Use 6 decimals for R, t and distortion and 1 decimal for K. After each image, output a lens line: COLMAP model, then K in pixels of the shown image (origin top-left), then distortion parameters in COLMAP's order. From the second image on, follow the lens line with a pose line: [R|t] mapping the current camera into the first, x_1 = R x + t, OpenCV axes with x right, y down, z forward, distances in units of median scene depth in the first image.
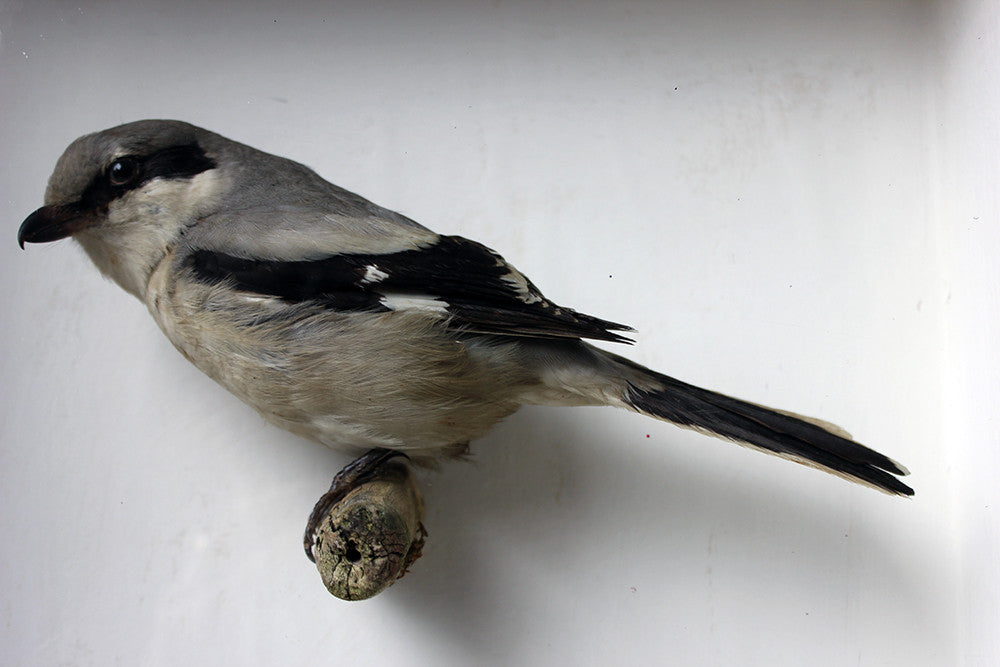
lens RADIAL K [[1326.0, 0, 537.5], [0, 1326.0, 320.4], [0, 0, 1]] dist [-0.041685, 0.000000]
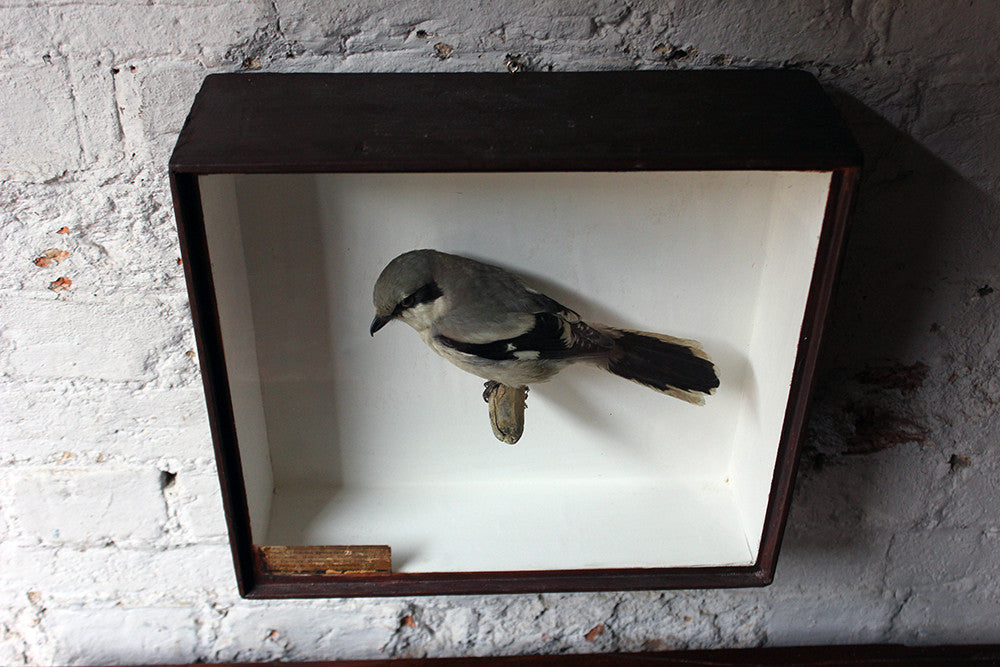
lens RADIAL K [[1264.5, 0, 512.8], [0, 1264.5, 327.6], [0, 0, 1]] dist [-0.042451, 0.000000]
pose [[0.998417, 0.043713, -0.035385, -0.033373], [-0.002243, 0.659628, 0.751589, -1.850255], [0.056195, -0.750320, 0.658682, -0.568205]]
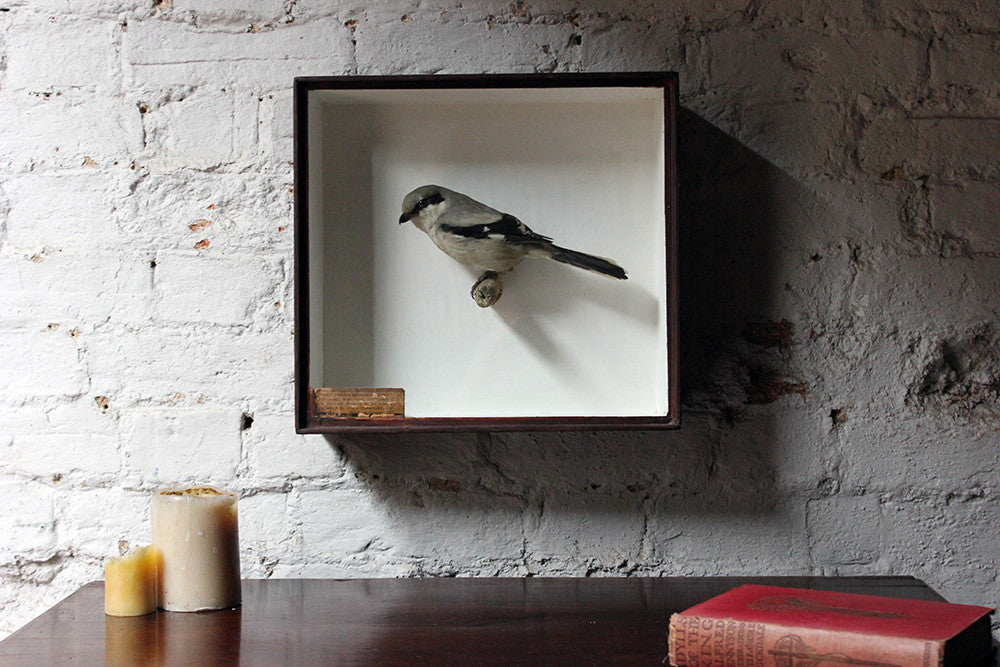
lens RADIAL K [[1611.2, 0, 510.2], [0, 1611.2, 317.0], [0, 0, 1]] dist [0.003249, 0.000000]
pose [[0.993514, -0.015626, -0.112632, 0.490361], [0.036033, 0.982730, 0.181503, -0.648726], [0.107851, -0.184384, 0.976919, -3.779802]]
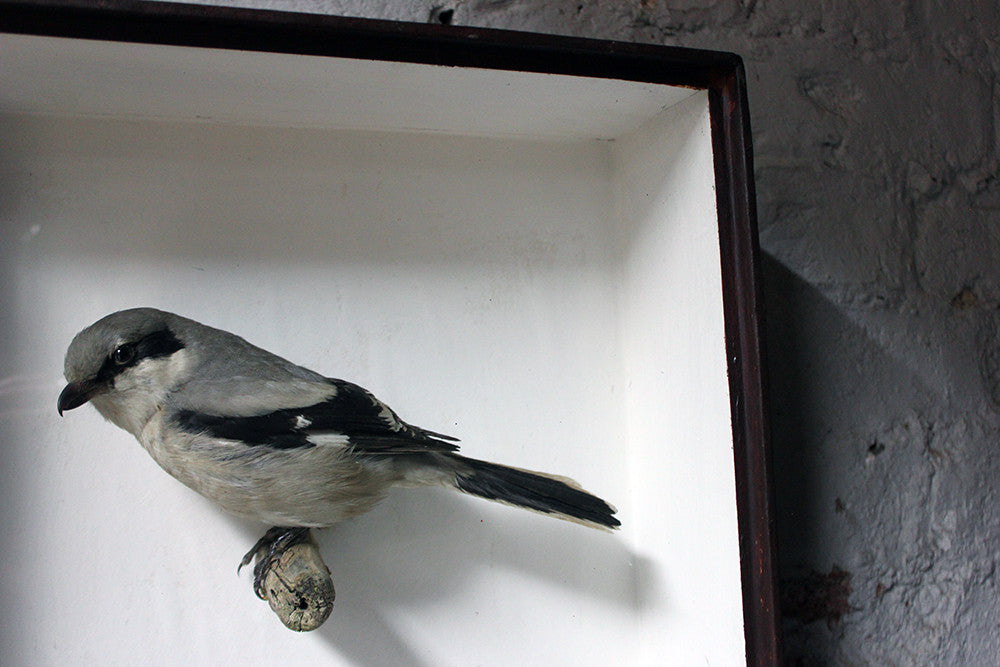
lens RADIAL K [[1055.4, 0, 497.2], [0, 1055.4, 331.4], [0, 0, 1]] dist [-0.065145, 0.000000]
pose [[0.967607, -0.026692, 0.251047, -0.203720], [0.002068, 0.995200, 0.097844, -0.254207], [-0.252454, -0.094155, 0.963017, -0.231182]]
